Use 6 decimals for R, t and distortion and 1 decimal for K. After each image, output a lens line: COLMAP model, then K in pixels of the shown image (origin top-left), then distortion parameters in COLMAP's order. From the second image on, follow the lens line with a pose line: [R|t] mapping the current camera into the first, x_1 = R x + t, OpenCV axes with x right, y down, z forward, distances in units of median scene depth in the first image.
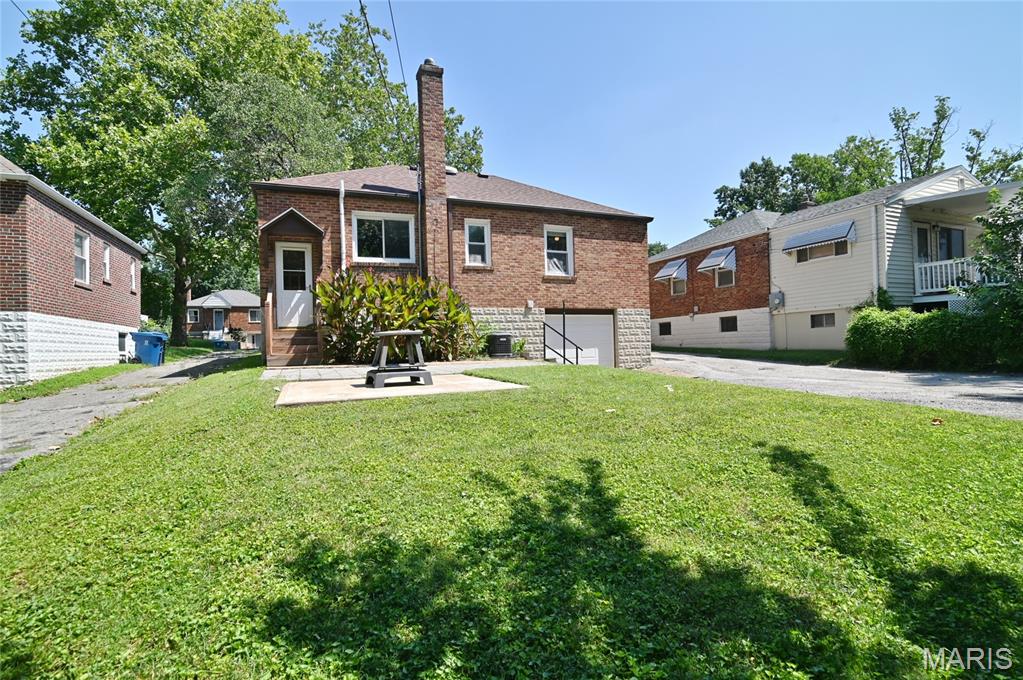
lens RADIAL K [[517.4, 0, 511.5], [0, 517.4, 340.0], [0, 0, 1]] dist [-0.019708, -0.000330]
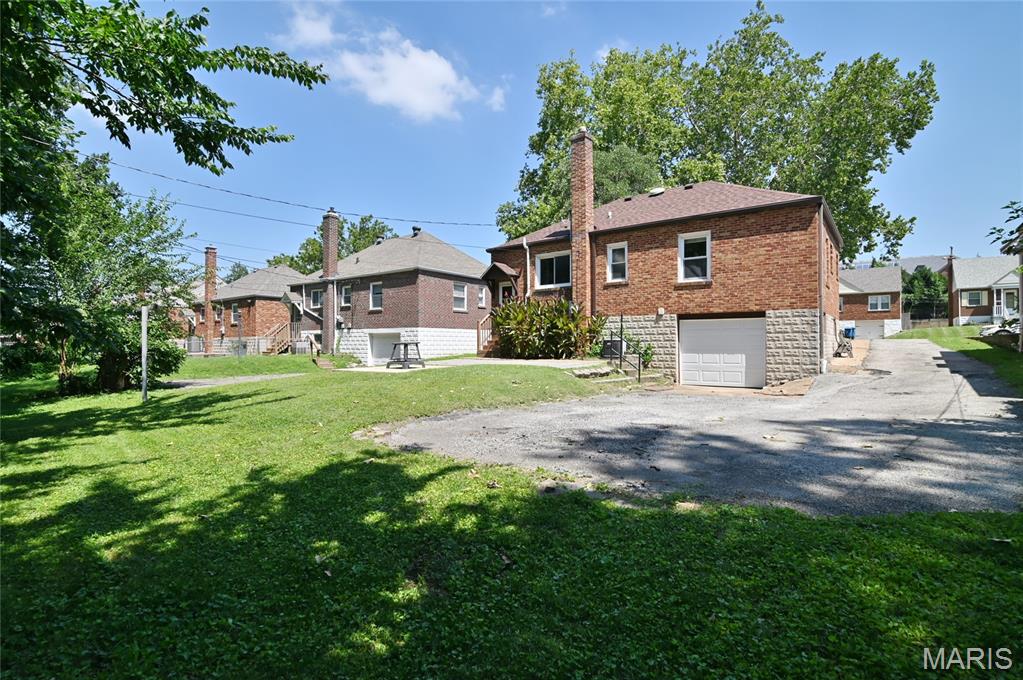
lens RADIAL K [[517.4, 0, 511.5], [0, 517.4, 340.0], [0, 0, 1]] dist [-0.019708, -0.000330]
pose [[0.463967, 0.020029, -0.885626, 0.867756], [0.007258, 0.999625, 0.026410, -0.040335], [0.885823, -0.018682, 0.463647, 0.214976]]
